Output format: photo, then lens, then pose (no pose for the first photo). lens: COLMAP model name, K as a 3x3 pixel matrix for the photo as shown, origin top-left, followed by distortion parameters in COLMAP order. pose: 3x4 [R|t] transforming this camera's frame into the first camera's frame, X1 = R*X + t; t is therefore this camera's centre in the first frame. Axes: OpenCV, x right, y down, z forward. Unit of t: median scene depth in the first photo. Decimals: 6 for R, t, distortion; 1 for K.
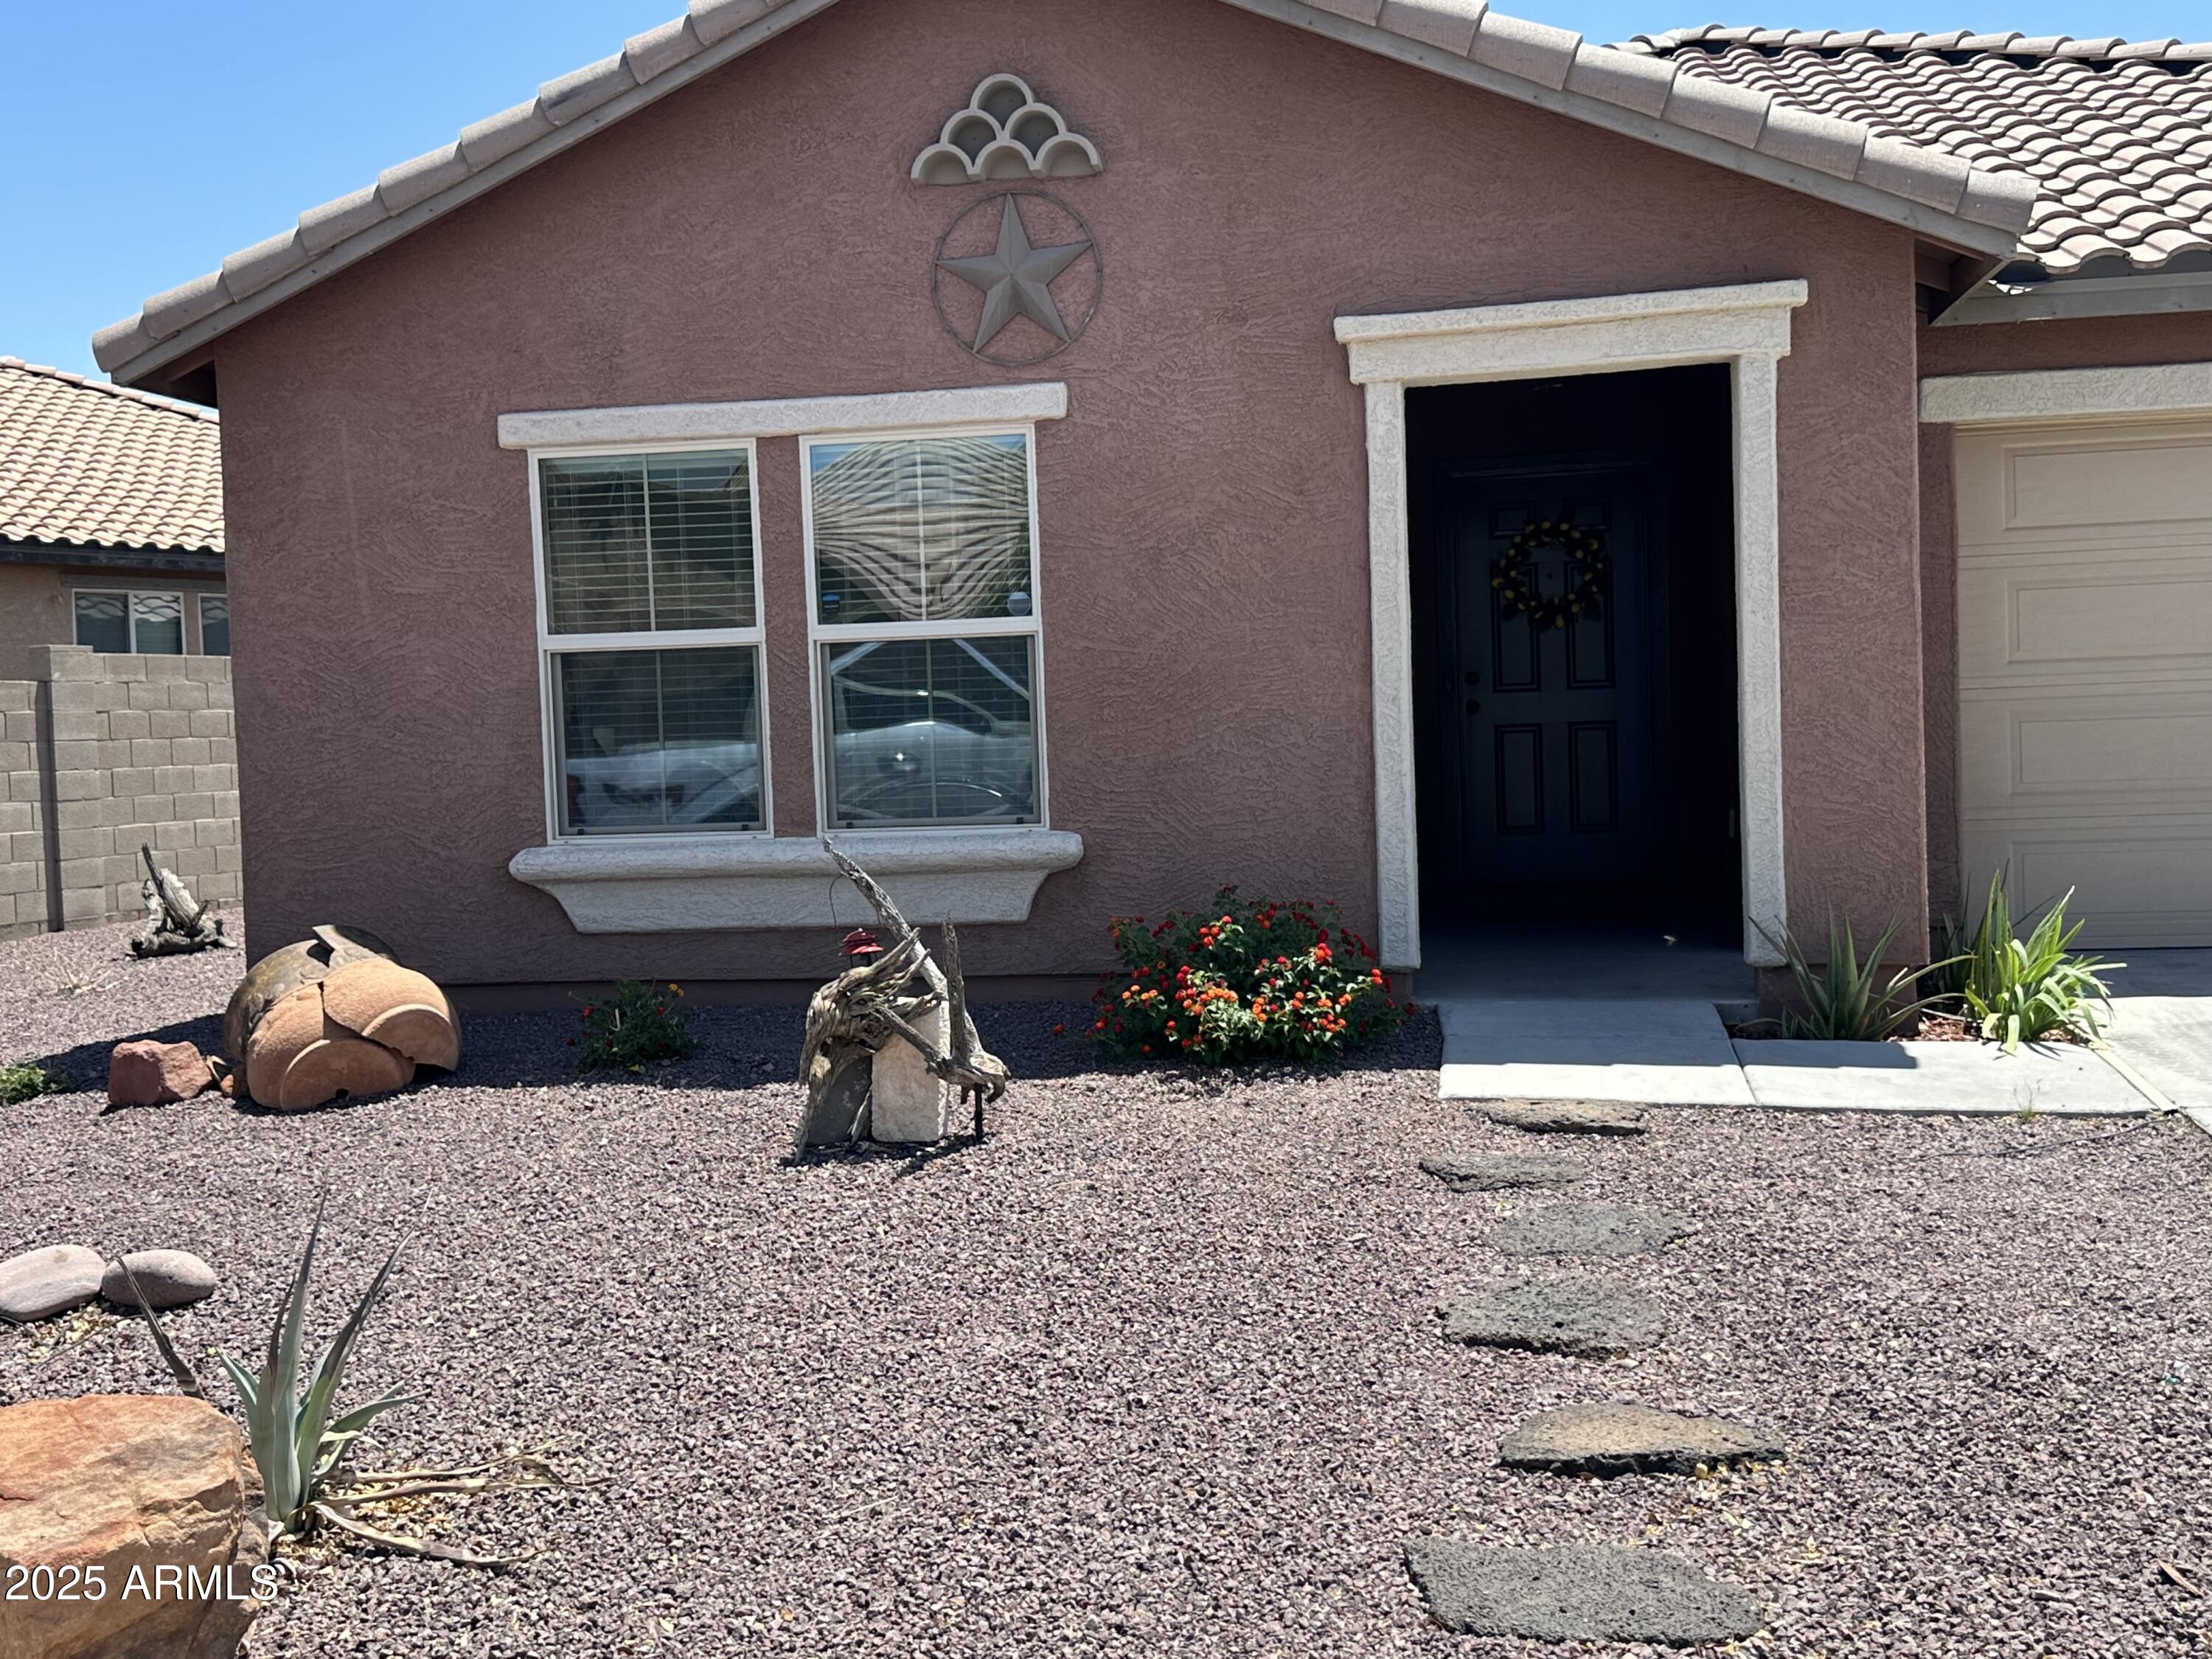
lens RADIAL K [[2237.4, 0, 1110.0], [0, 2237.4, 816.7], [0, 0, 1]] dist [0.130488, -0.008600]
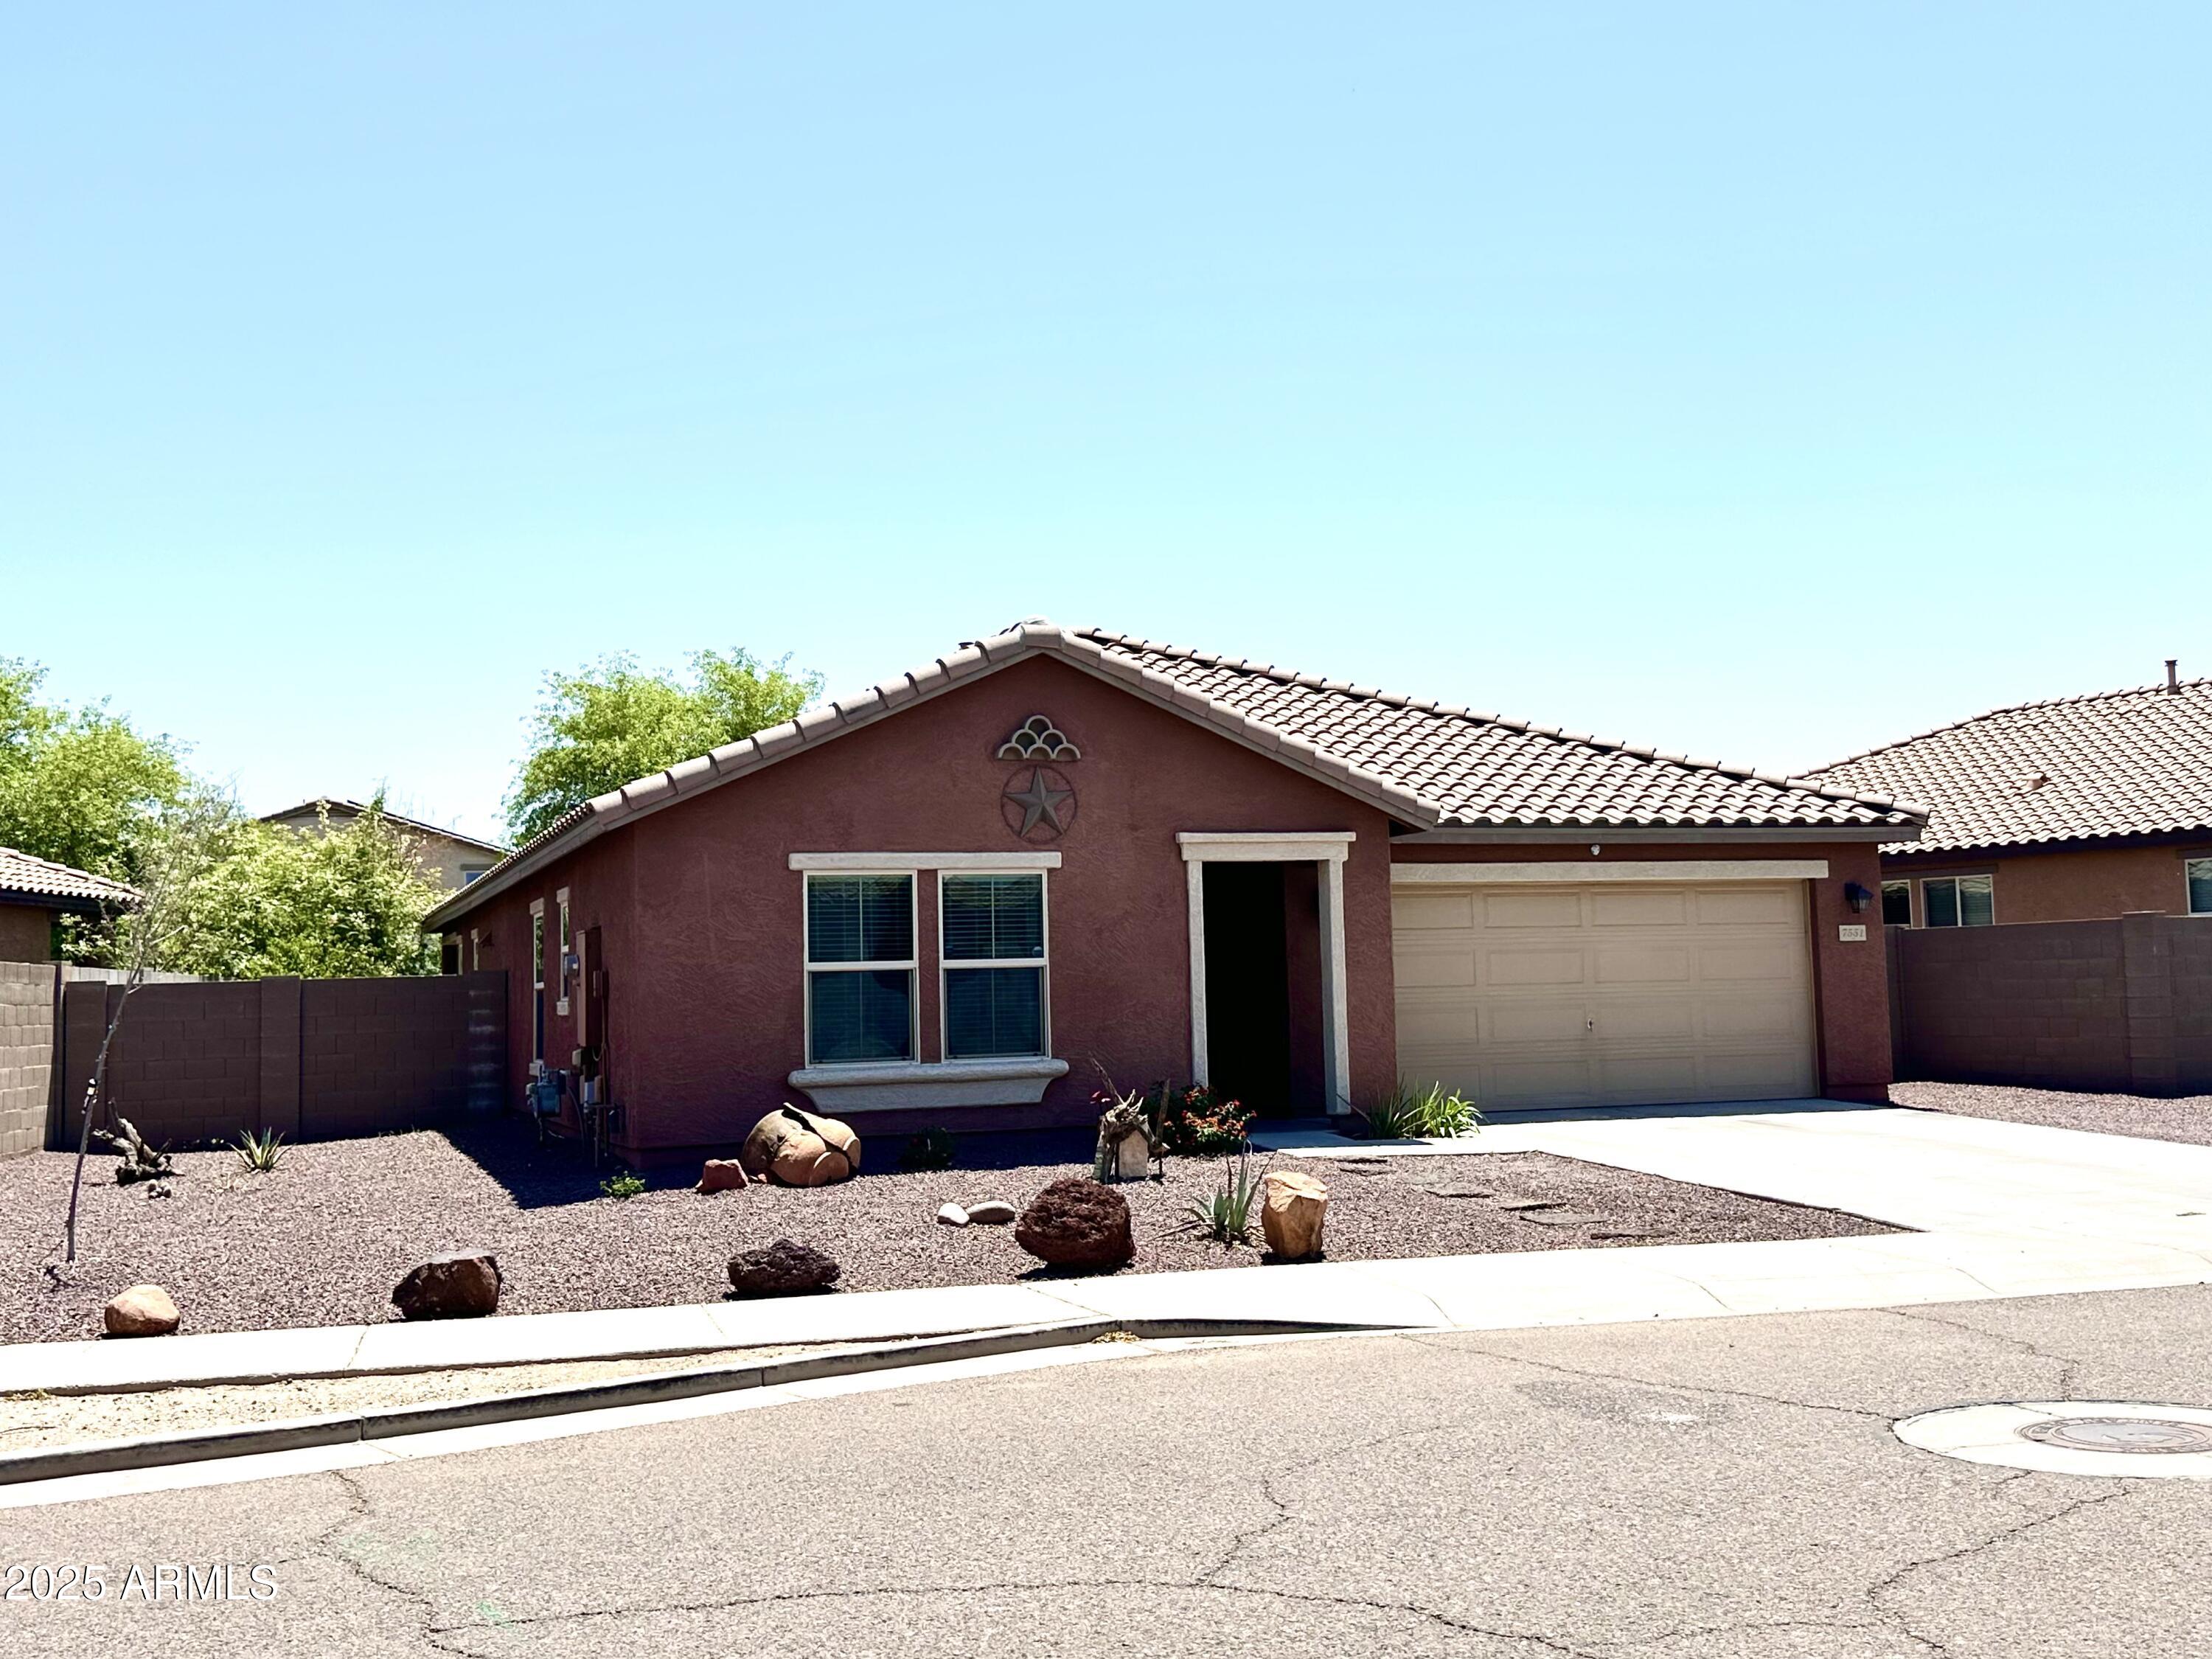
lens RADIAL K [[2237.4, 0, 1110.0], [0, 2237.4, 816.7], [0, 0, 1]] dist [0.130488, -0.008600]
pose [[0.866431, 0.052593, 0.496520, -1.059293], [0.016625, 0.990847, -0.133963, 0.064902], [-0.499021, 0.124324, 0.857626, -0.891947]]
